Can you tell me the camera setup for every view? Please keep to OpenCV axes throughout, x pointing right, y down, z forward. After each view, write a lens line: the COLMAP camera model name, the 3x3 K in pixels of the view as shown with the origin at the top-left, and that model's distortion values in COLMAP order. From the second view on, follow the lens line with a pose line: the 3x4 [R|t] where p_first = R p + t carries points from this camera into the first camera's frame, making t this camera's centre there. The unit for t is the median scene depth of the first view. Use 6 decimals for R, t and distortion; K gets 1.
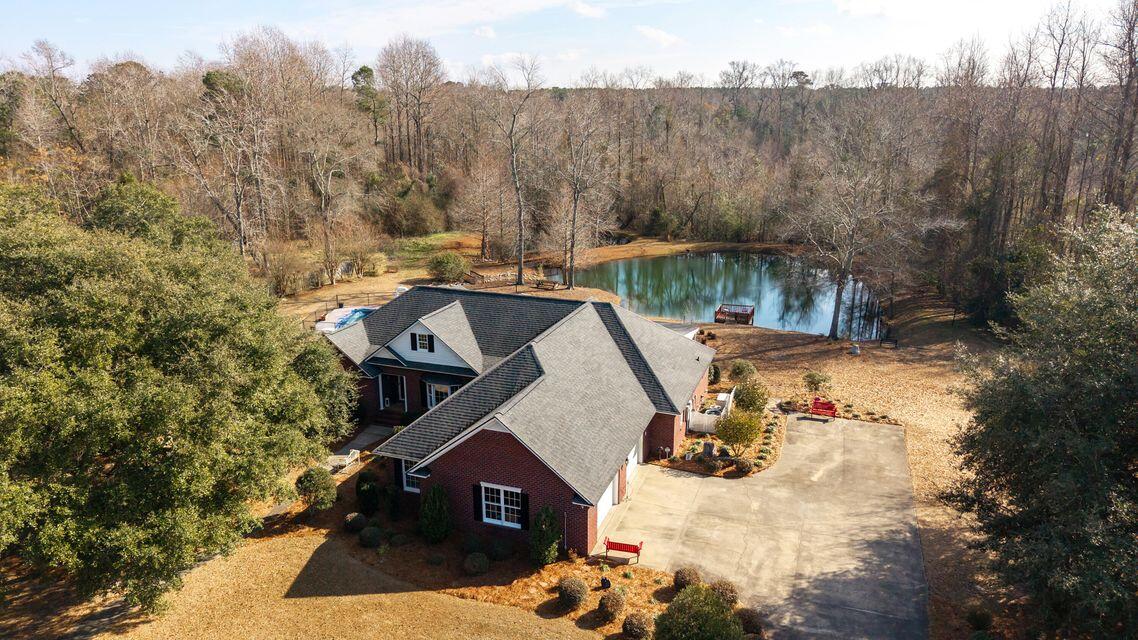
lens RADIAL K [[756.3, 0, 569.8], [0, 756.3, 297.4], [0, 0, 1]] dist [0.077539, -0.150612]
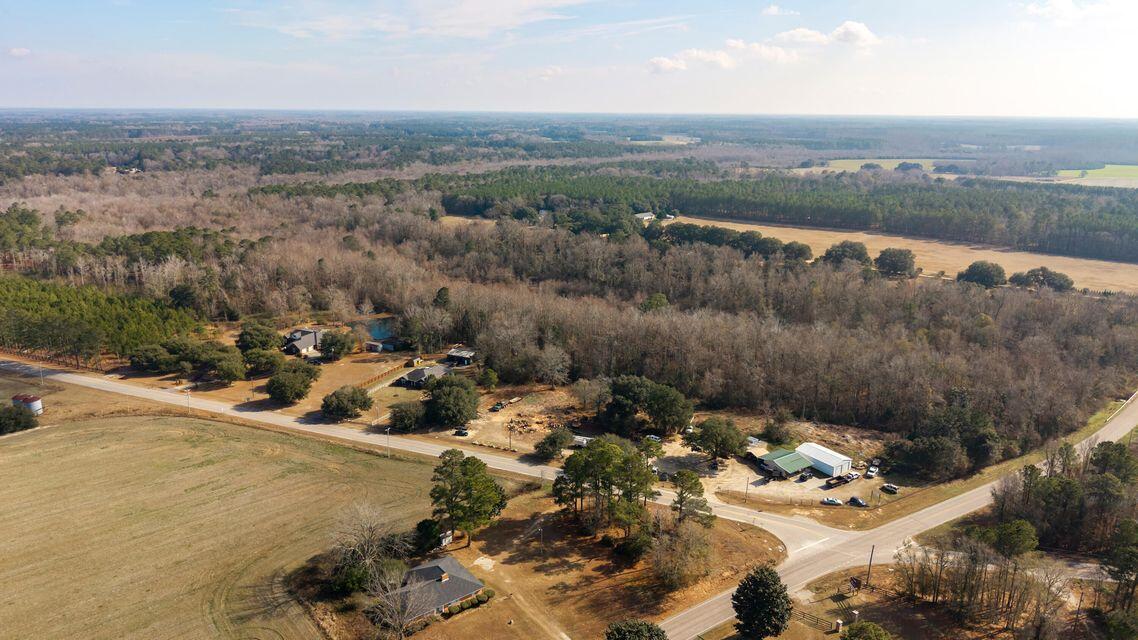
lens RADIAL K [[762.0, 0, 574.7], [0, 762.0, 323.9], [0, 0, 1]] dist [0.024587, -0.027899]
pose [[0.994800, 0.039273, -0.093966, 3.860811], [-0.036352, 0.998807, 0.032591, -0.490476], [0.095134, -0.029006, 0.995042, -7.512714]]
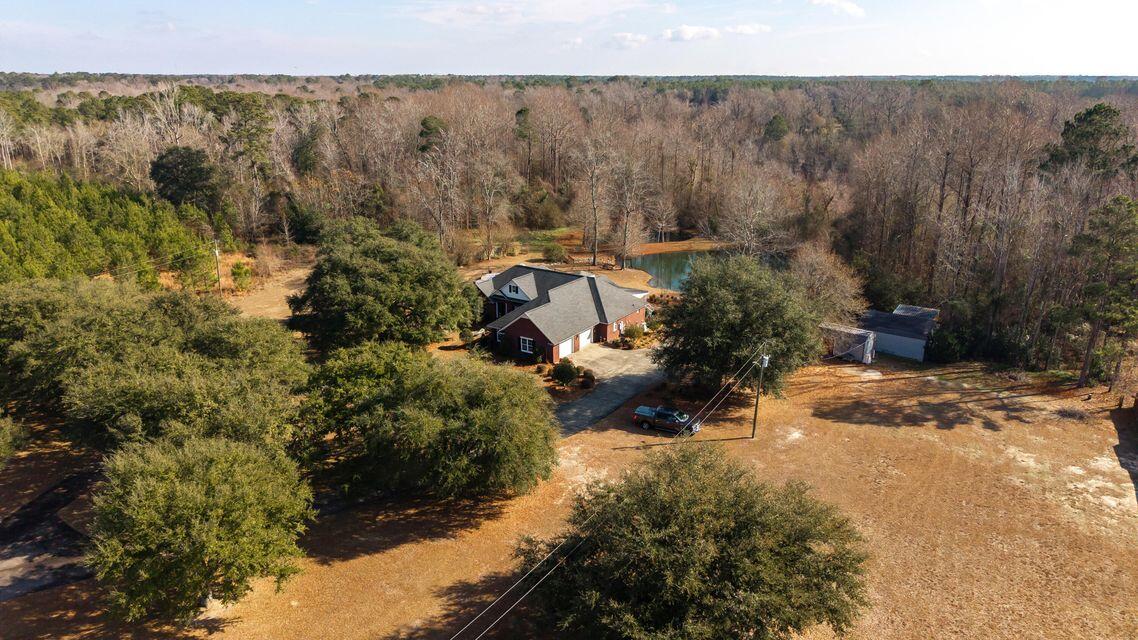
lens RADIAL K [[762.0, 0, 574.7], [0, 762.0, 323.9], [0, 0, 1]] dist [0.024587, -0.027899]
pose [[0.974240, 0.072890, -0.213408, 0.494152], [-0.058623, 0.995648, 0.072444, -0.016067], [0.217759, -0.058067, 0.974274, -1.247789]]
